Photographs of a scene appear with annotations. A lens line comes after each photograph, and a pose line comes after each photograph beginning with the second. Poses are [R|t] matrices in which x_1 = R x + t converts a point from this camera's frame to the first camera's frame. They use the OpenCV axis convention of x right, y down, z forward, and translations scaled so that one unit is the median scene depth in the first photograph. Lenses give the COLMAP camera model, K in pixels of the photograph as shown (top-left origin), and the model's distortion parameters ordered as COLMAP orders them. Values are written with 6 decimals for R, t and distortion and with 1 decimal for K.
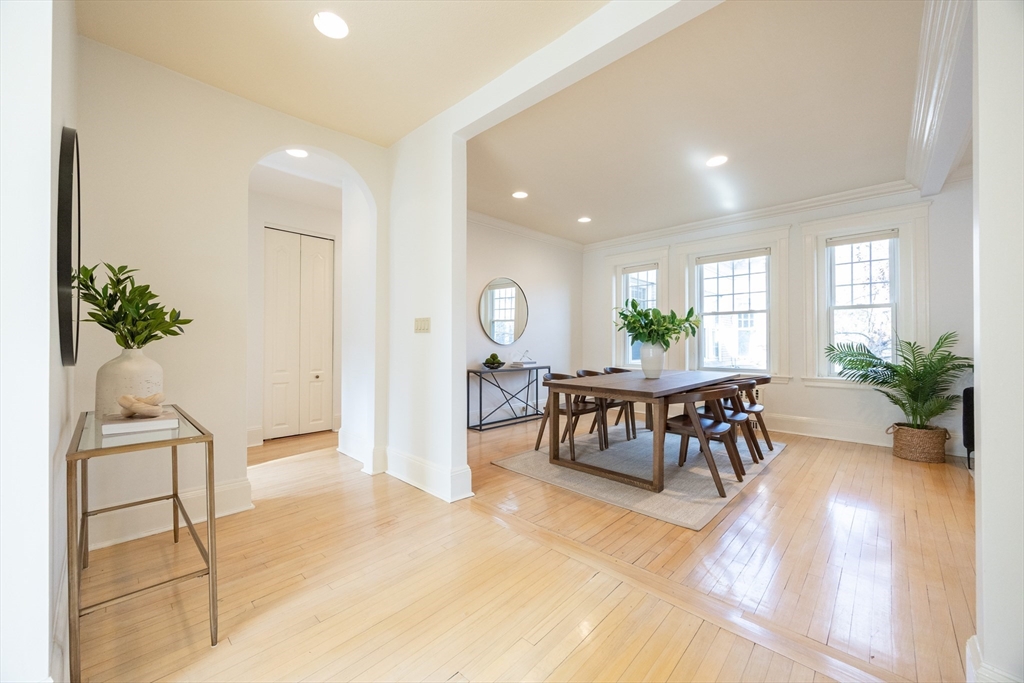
lens RADIAL K [[390.6, 0, 514.6], [0, 390.6, 340.2], [0, 0, 1]] dist [-0.001322, -0.000200]
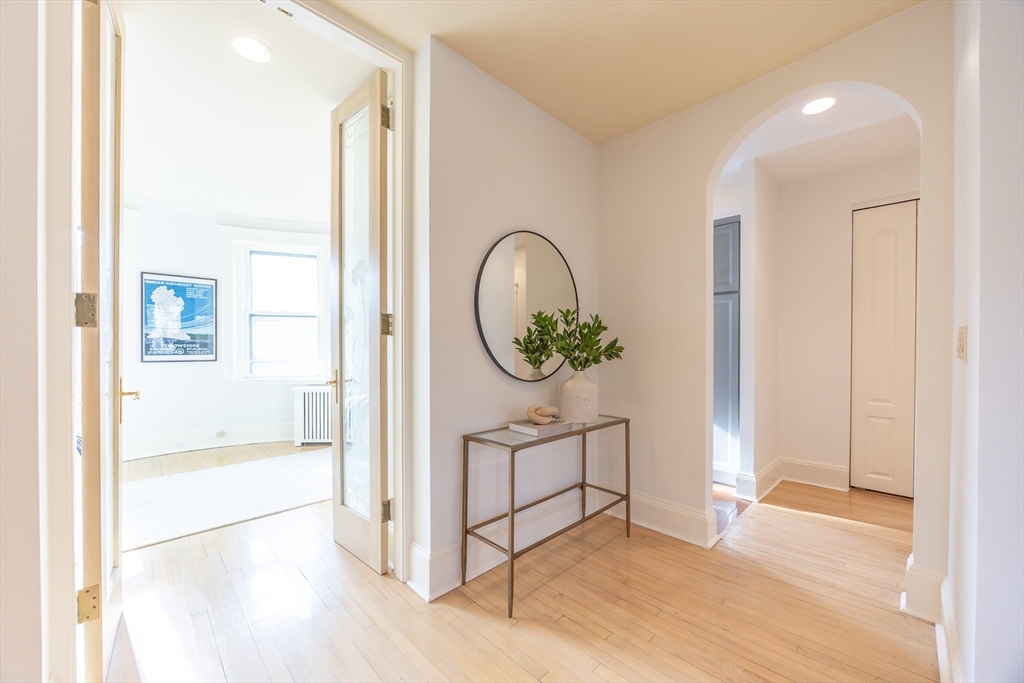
lens RADIAL K [[387.4, 0, 509.4], [0, 387.4, 350.4], [0, 0, 1]] dist [-0.000193, -0.000006]
pose [[-0.037459, 0.002472, -0.999295, 0.221055], [0.008624, 0.999961, 0.002150, -0.033760], [0.999261, -0.008537, -0.037479, 0.509629]]
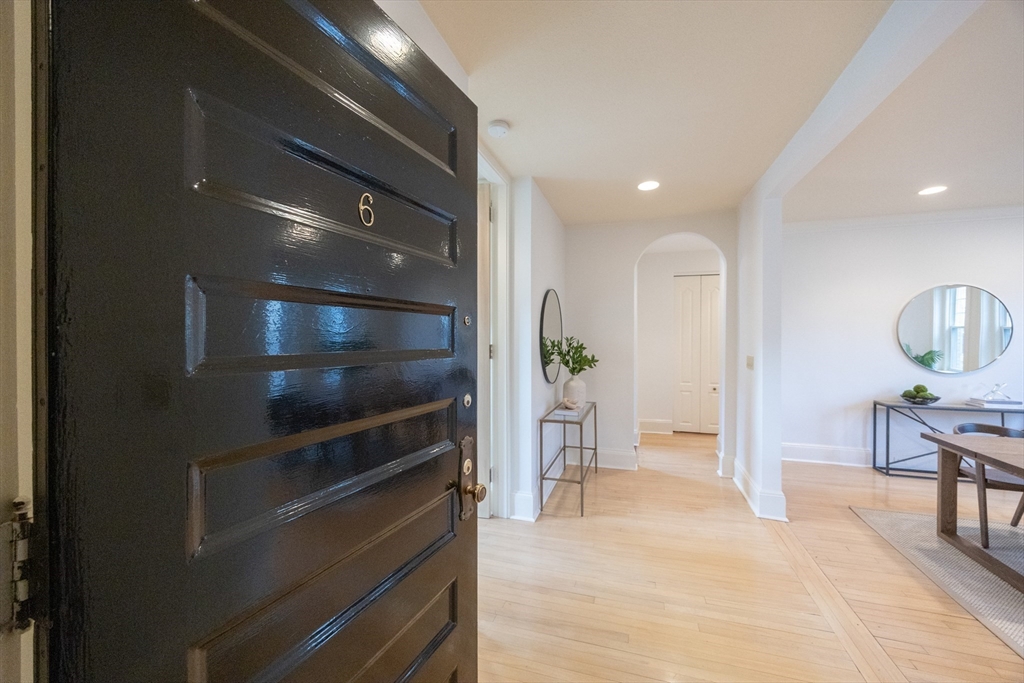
lens RADIAL K [[390.6, 0, 514.6], [0, 390.6, 340.2], [0, 0, 1]] dist [-0.001322, -0.000200]
pose [[0.431703, 0.004265, -0.902006, 0.521638], [0.009661, 0.999910, 0.009352, -0.122696], [0.901964, -0.012751, 0.431623, -0.146890]]
